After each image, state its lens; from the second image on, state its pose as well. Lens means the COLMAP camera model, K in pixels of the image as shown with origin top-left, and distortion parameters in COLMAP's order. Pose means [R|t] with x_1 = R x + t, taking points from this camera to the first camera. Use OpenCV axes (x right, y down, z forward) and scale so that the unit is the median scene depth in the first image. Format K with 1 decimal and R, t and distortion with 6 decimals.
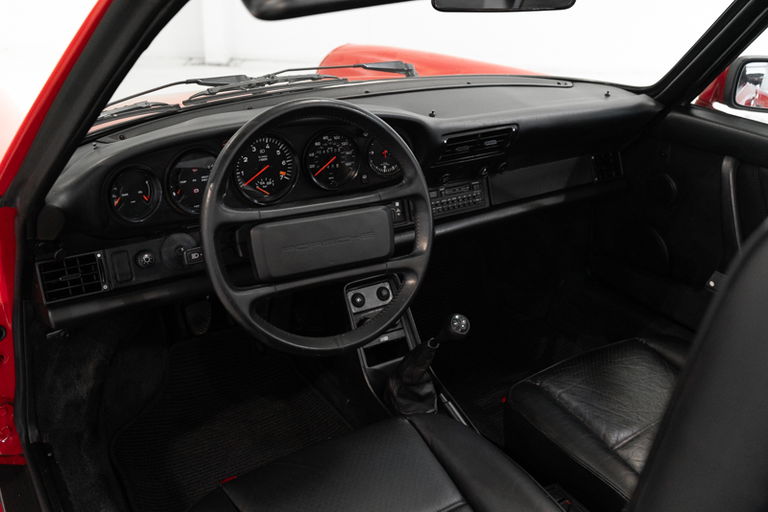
lens RADIAL K [[758.2, 0, 385.9], [0, 758.2, 249.1], [0, 0, 1]] dist [0.011657, 0.000000]
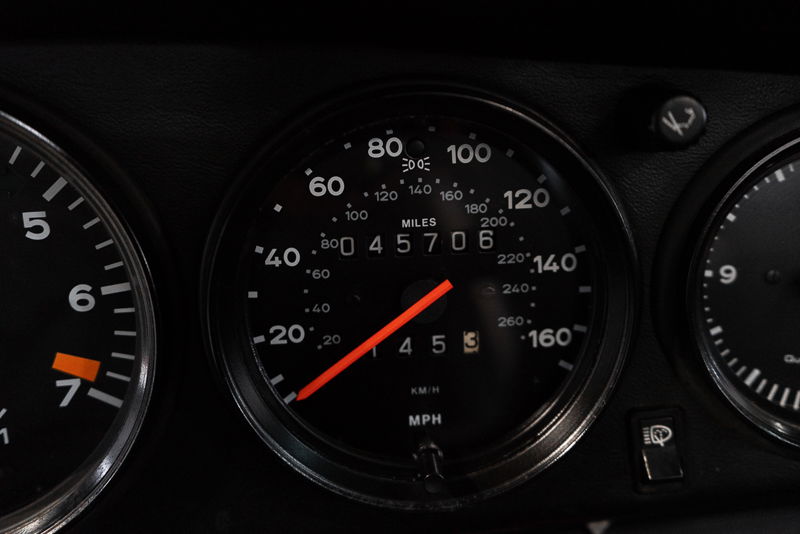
lens RADIAL K [[789.8, 0, 395.2], [0, 789.8, 266.5], [0, 0, 1]] dist [0.011657, 0.000000]
pose [[0.918748, 0.049353, -0.391747, -0.017179], [-0.113977, 0.983071, -0.143458, -0.102332], [0.378035, 0.176452, 0.908820, 0.861803]]
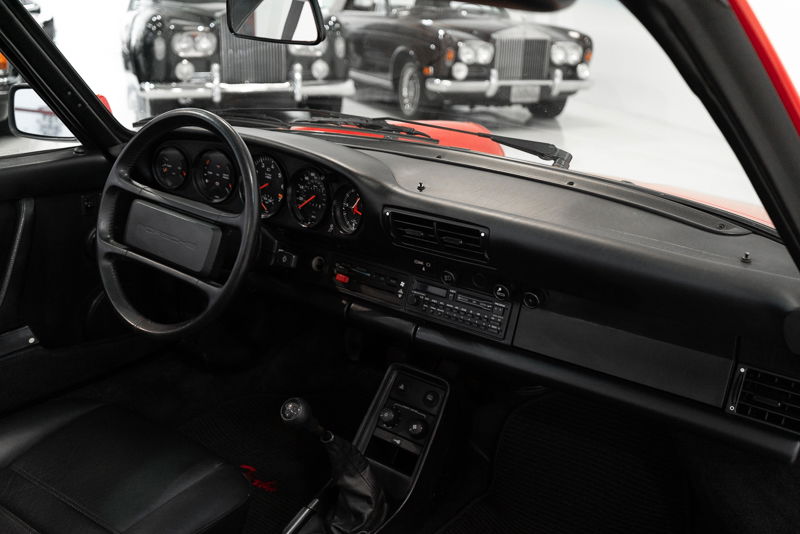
lens RADIAL K [[789.8, 0, 395.0], [0, 789.8, 270.4], [0, 0, 1]] dist [0.011657, 0.000000]
pose [[0.340413, 0.283157, -0.896628, 0.913639], [-0.408824, 0.903299, 0.130050, -0.210348], [0.846748, 0.322293, 0.423256, 0.690019]]
